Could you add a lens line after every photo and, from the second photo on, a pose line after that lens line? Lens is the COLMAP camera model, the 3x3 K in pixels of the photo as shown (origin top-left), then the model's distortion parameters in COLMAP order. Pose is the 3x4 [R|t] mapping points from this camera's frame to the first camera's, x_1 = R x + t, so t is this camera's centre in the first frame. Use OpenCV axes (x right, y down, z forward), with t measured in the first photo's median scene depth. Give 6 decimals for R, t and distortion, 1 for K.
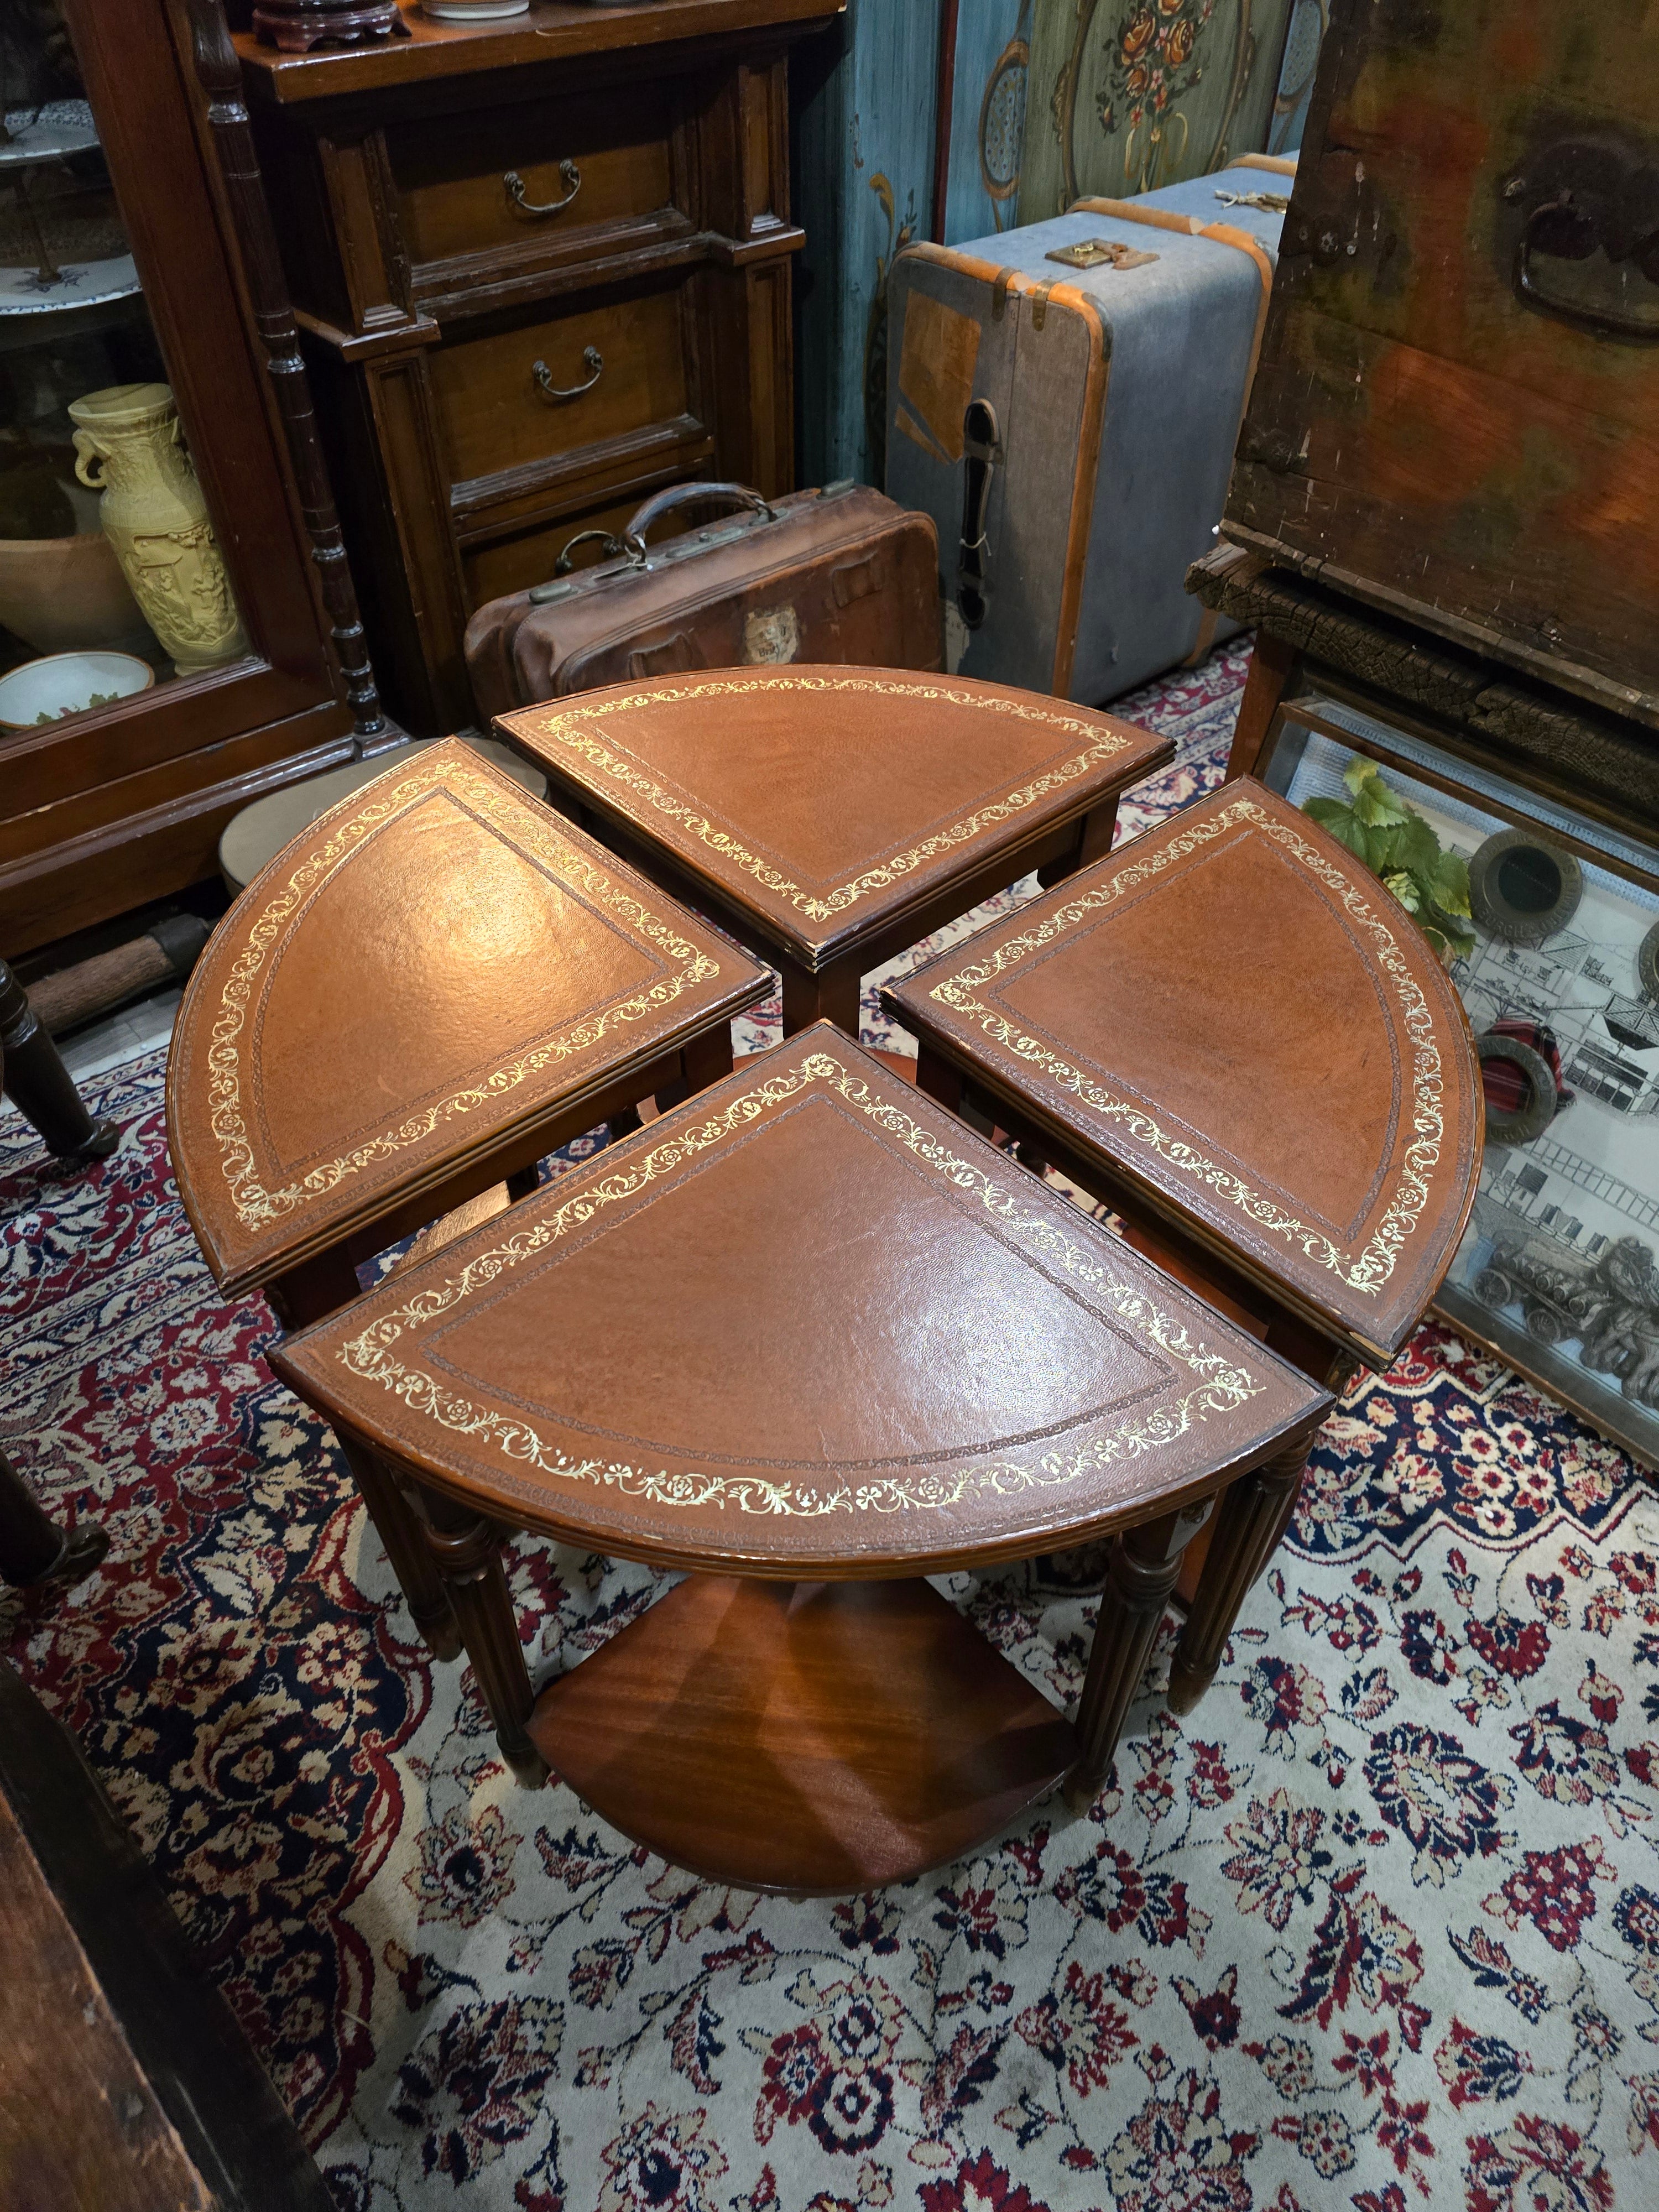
lens RADIAL K [[1499.0, 0, 842.7], [0, 1499.0, 1086.9], [0, 0, 1]] dist [0.048262, -0.043761]
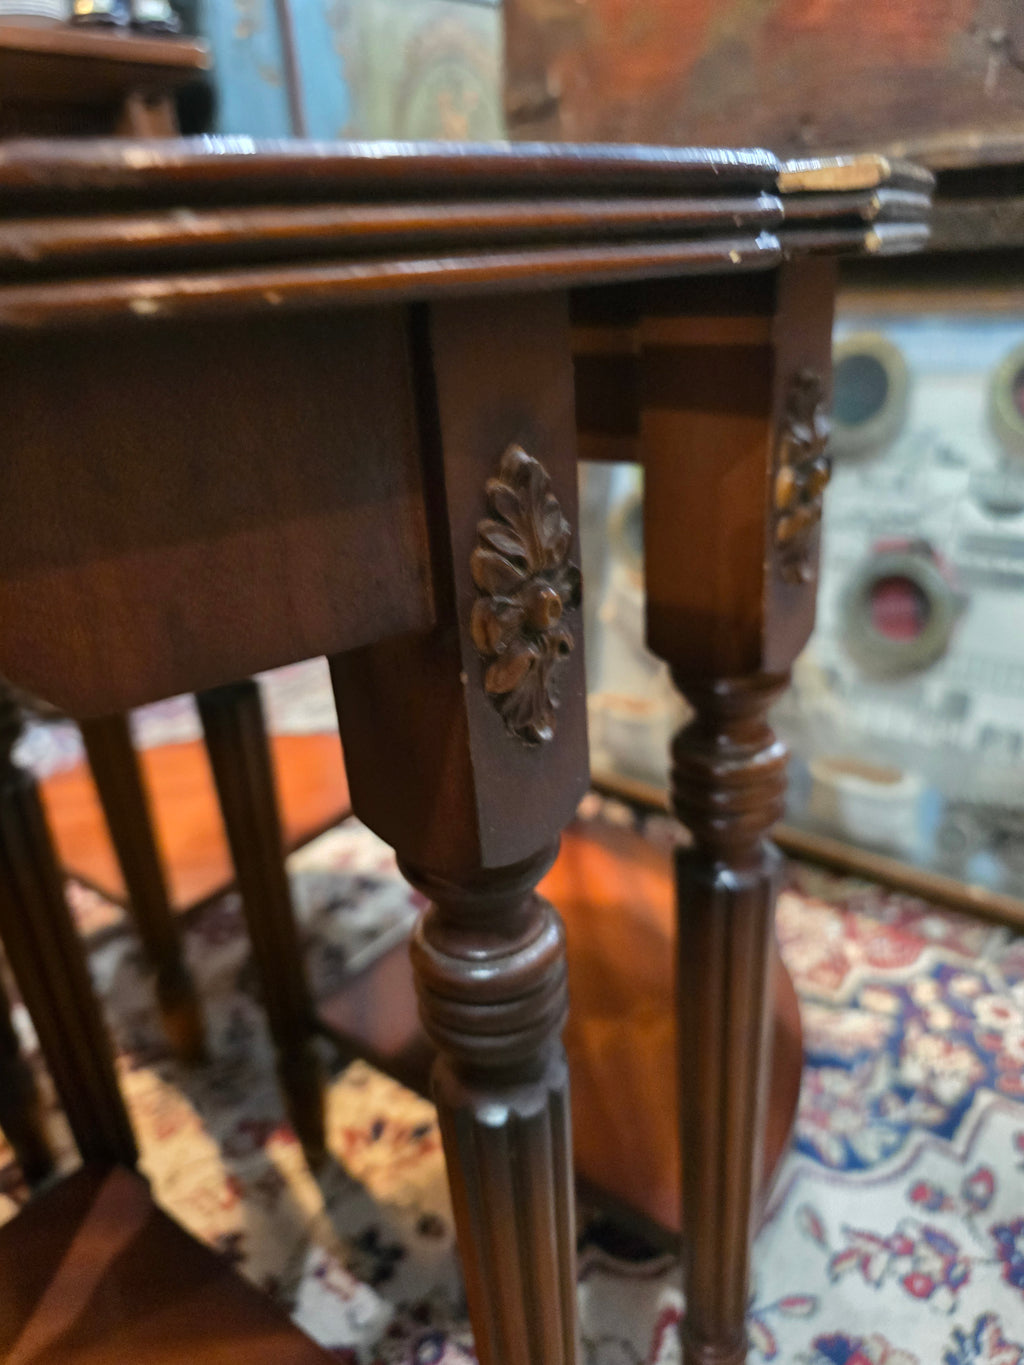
lens RADIAL K [[987.8, 0, 491.2], [0, 987.8, 671.2], [0, 0, 1]] dist [-0.040925, 0.008048]
pose [[0.986523, -0.128595, 0.101170, 0.134581], [0.157264, 0.915896, -0.369328, 0.251240], [-0.045167, 0.380261, 0.923776, 0.517488]]
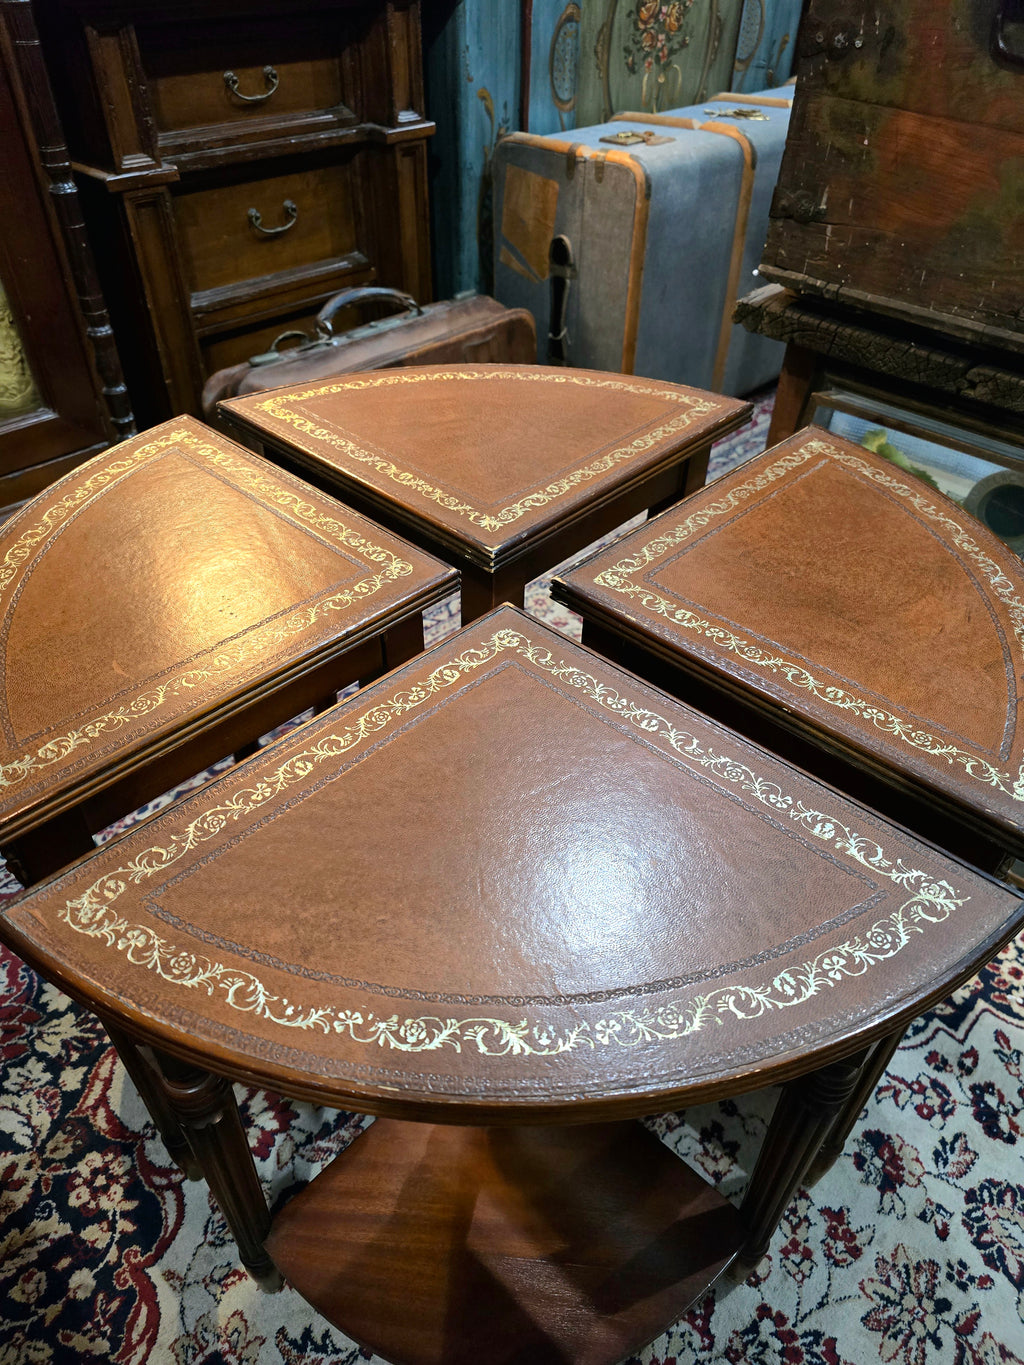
lens RADIAL K [[925.0, 0, 502.8], [0, 925.0, 671.7], [0, 0, 1]] dist [0.048262, -0.043761]
pose [[0.997901, -0.041881, 0.049384, -0.042011], [0.045601, 0.996005, -0.076777, 0.050203], [-0.045971, 0.078868, 0.995825, 0.227953]]
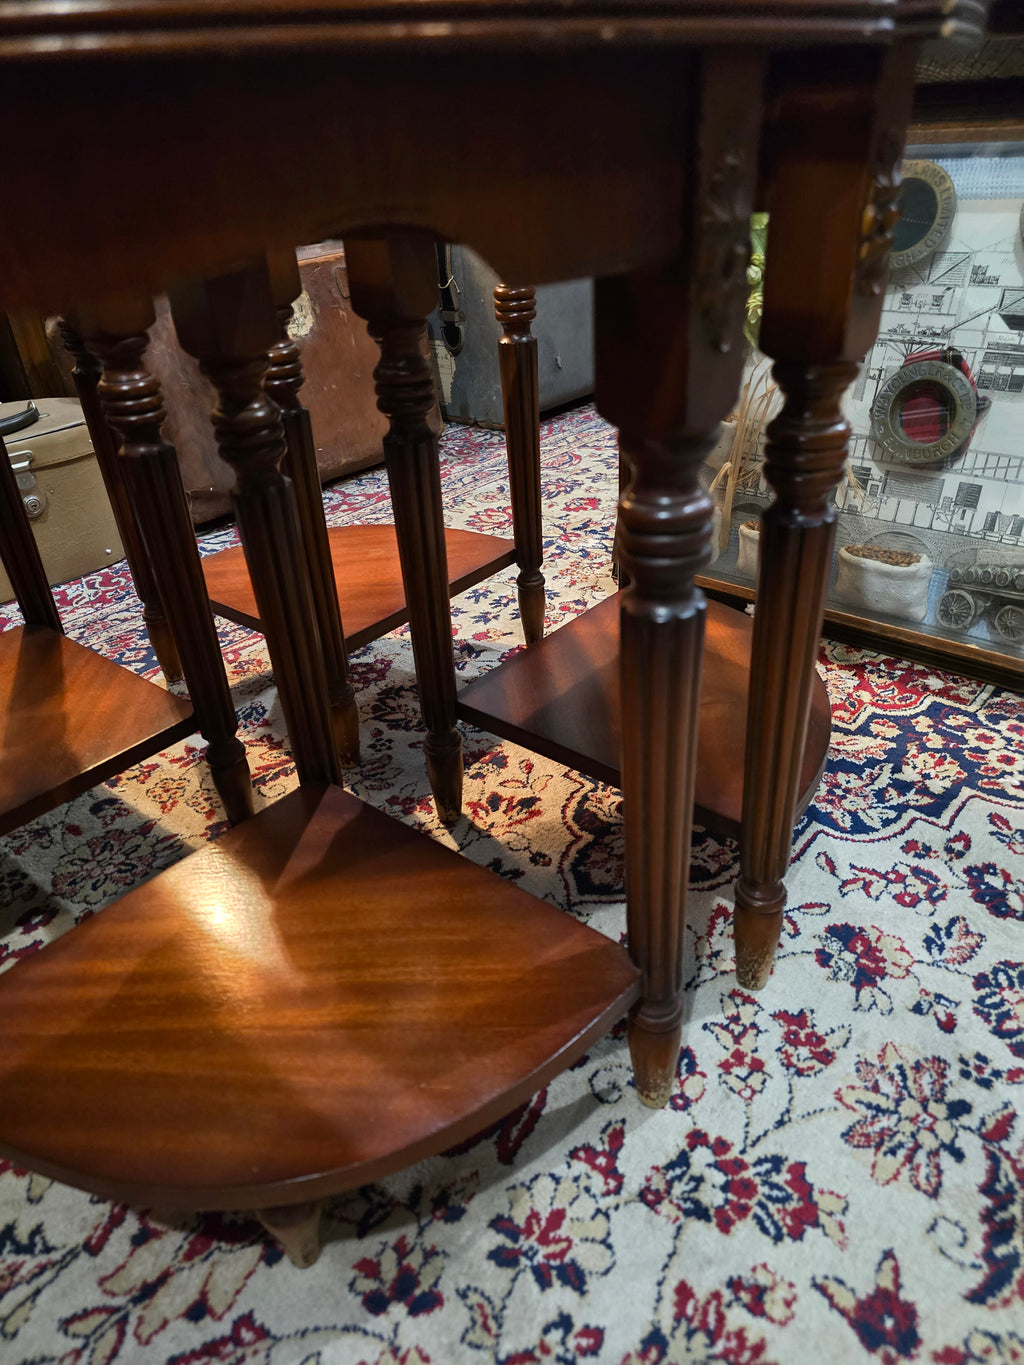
lens RADIAL K [[925.0, 0, 506.3], [0, 925.0, 676.0], [0, 0, 1]] dist [0.048262, -0.043761]
pose [[0.990122, -0.120058, 0.072417, 0.063703], [0.134154, 0.961356, -0.240412, 0.351403], [-0.040755, 0.247752, 0.967966, 0.438998]]
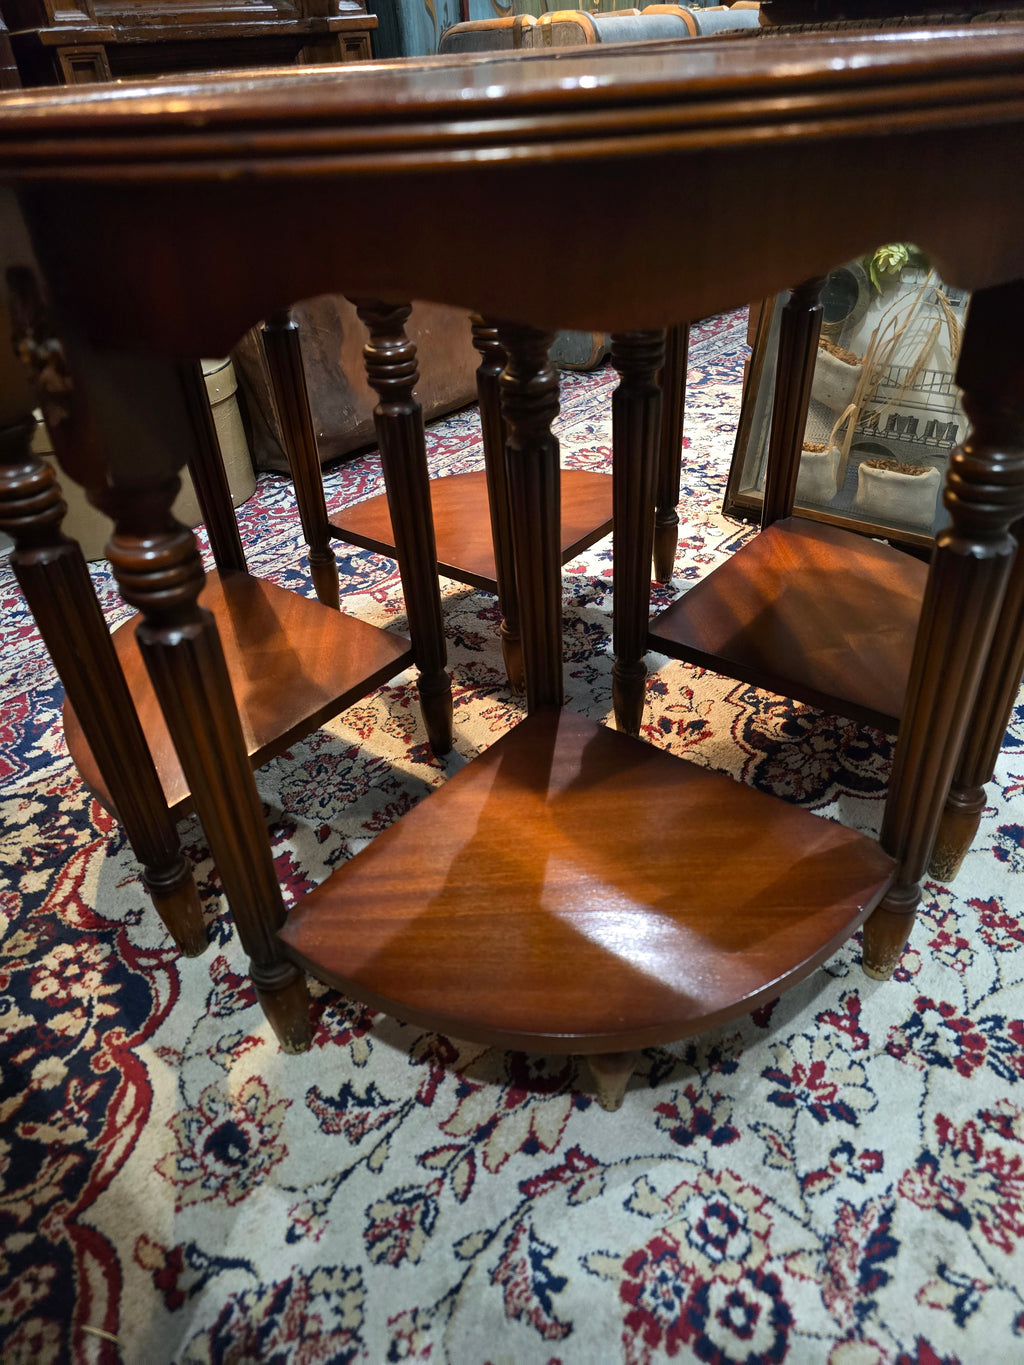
lens RADIAL K [[925.0, 0, 509.6], [0, 925.0, 653.9], [0, 0, 1]] dist [0.048262, -0.043761]
pose [[0.987187, -0.138726, 0.078845, -0.087023], [0.151675, 0.969280, -0.193628, 0.345932], [-0.049562, 0.203106, 0.977902, 0.383894]]
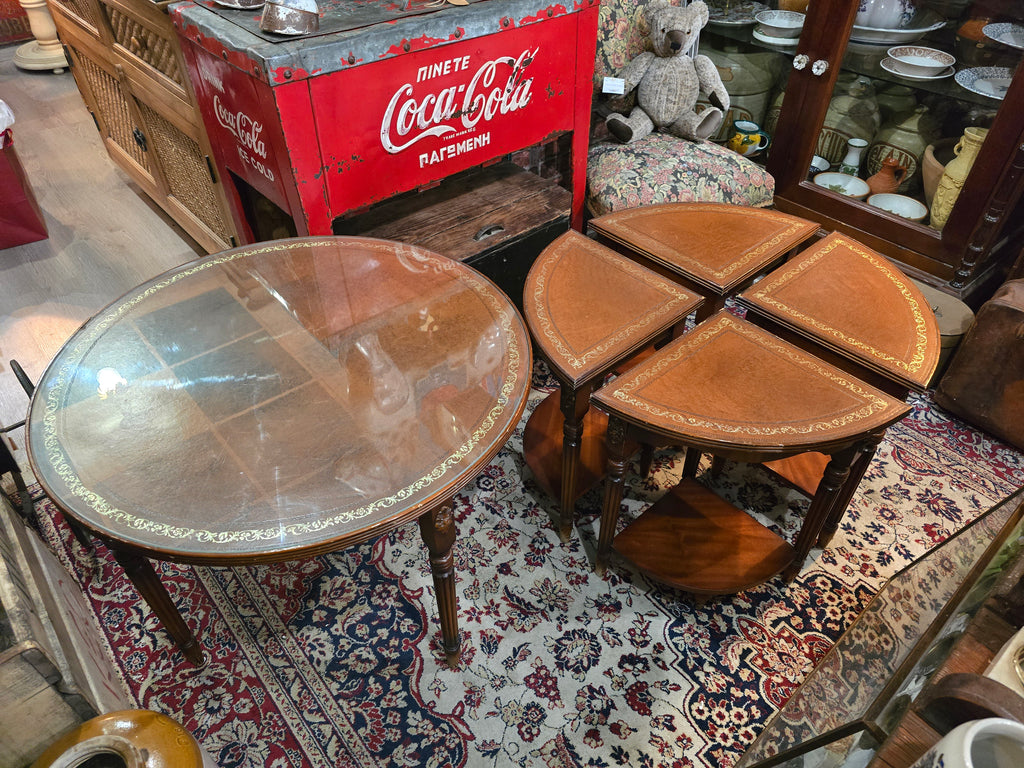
lens RADIAL K [[694.0, 0, 523.7], [0, 694.0, 385.0], [0, 0, 1]] dist [0.048262, -0.043761]
pose [[0.002448, 0.662019, -0.749483, 0.974738], [-0.703183, 0.534029, 0.469411, -0.296033], [0.711005, 0.525874, 0.466828, 0.099071]]
